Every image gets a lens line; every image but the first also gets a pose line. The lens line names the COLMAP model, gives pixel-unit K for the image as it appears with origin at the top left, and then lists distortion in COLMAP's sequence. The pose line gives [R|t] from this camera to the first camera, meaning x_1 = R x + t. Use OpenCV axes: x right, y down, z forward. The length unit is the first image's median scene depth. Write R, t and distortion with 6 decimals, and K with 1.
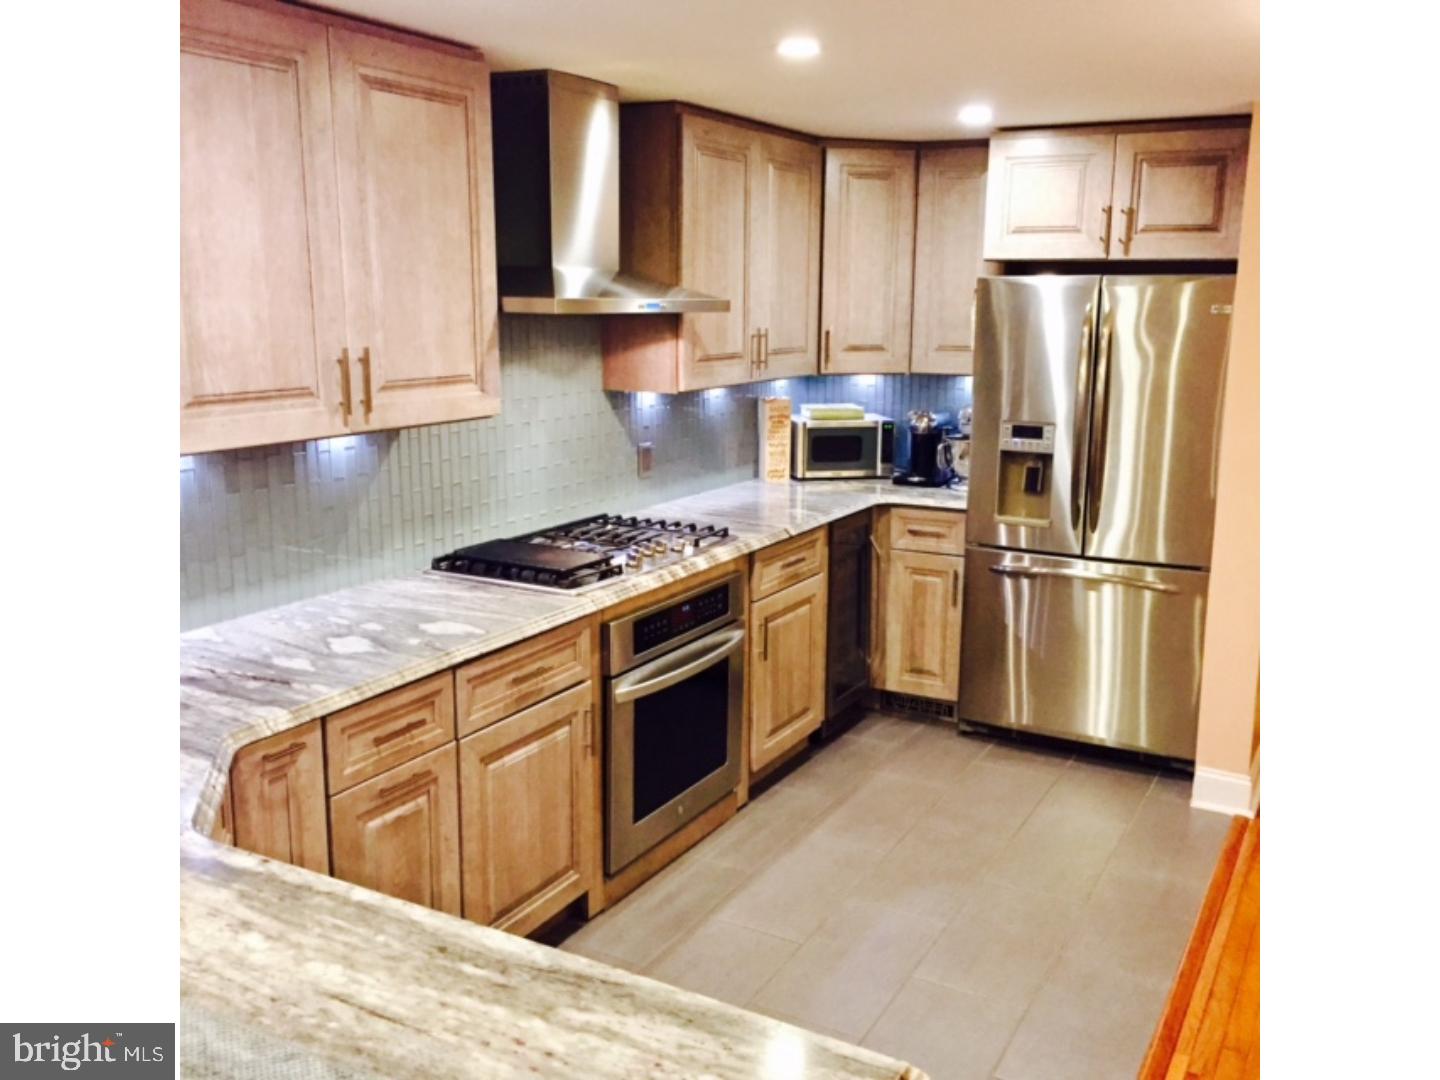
lens RADIAL K [[1281.3, 0, 720.0], [0, 1281.3, 540.0], [0, 0, 1]] dist [0.011643, 0.230433]
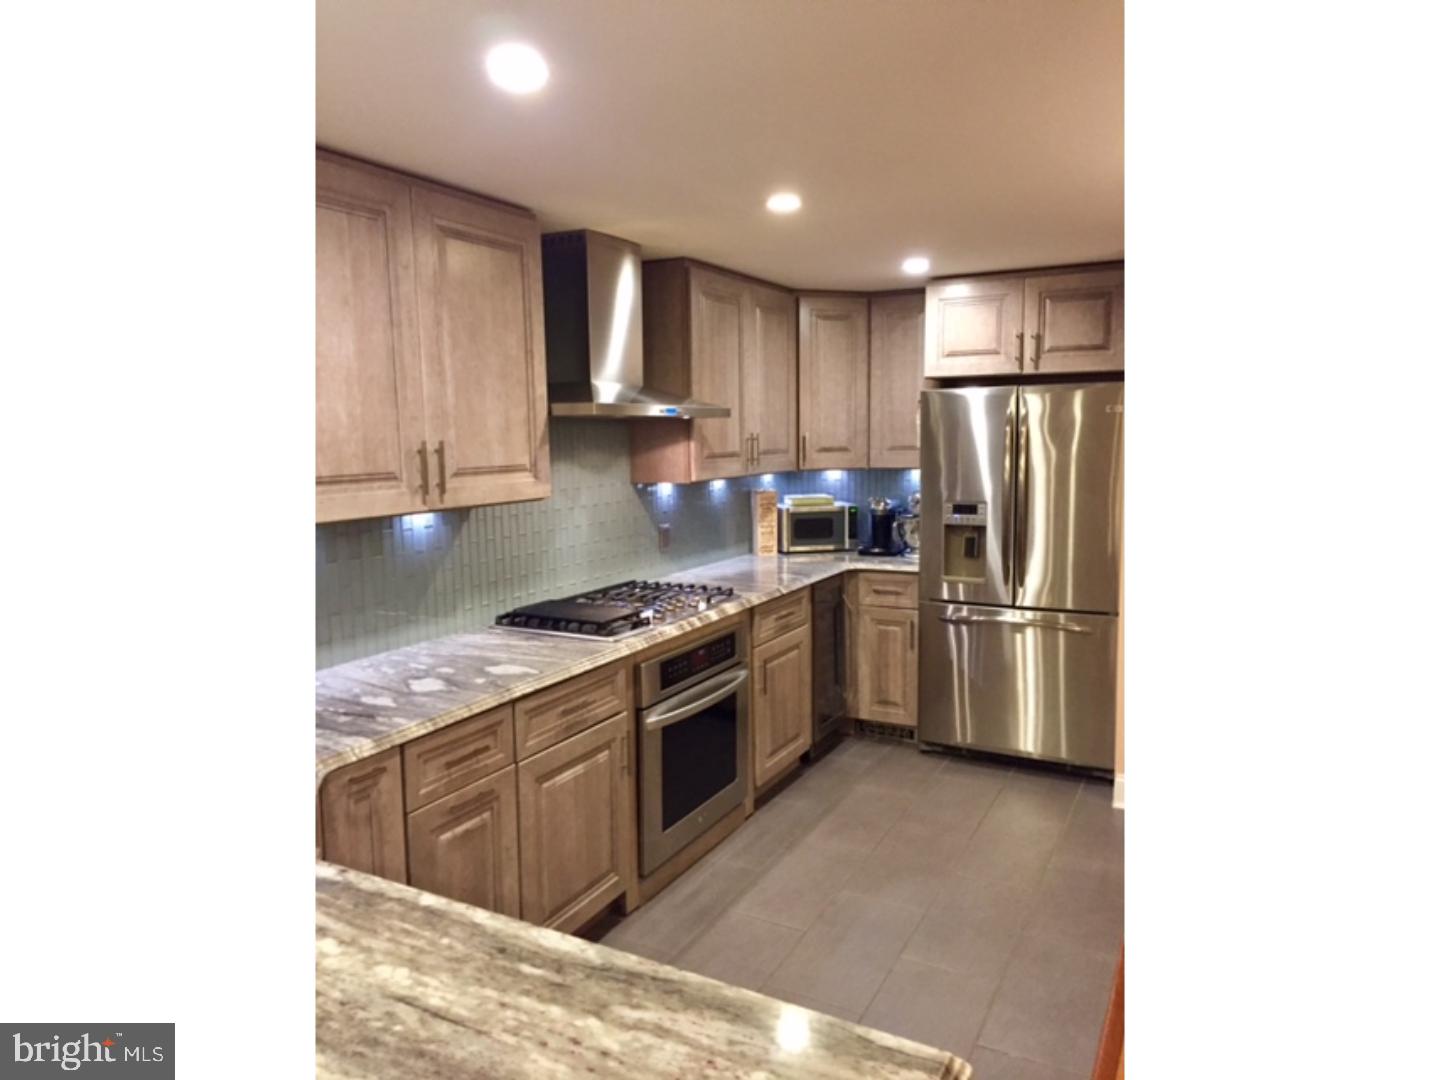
lens RADIAL K [[934.3, 0, 720.0], [0, 934.3, 540.0], [0, 0, 1]] dist [0.054512, -0.001563]
pose [[0.999672, -0.022407, 0.012413, -0.018645], [0.023406, 0.995909, -0.087274, 0.026060], [-0.010406, 0.087535, 0.996107, 0.095215]]
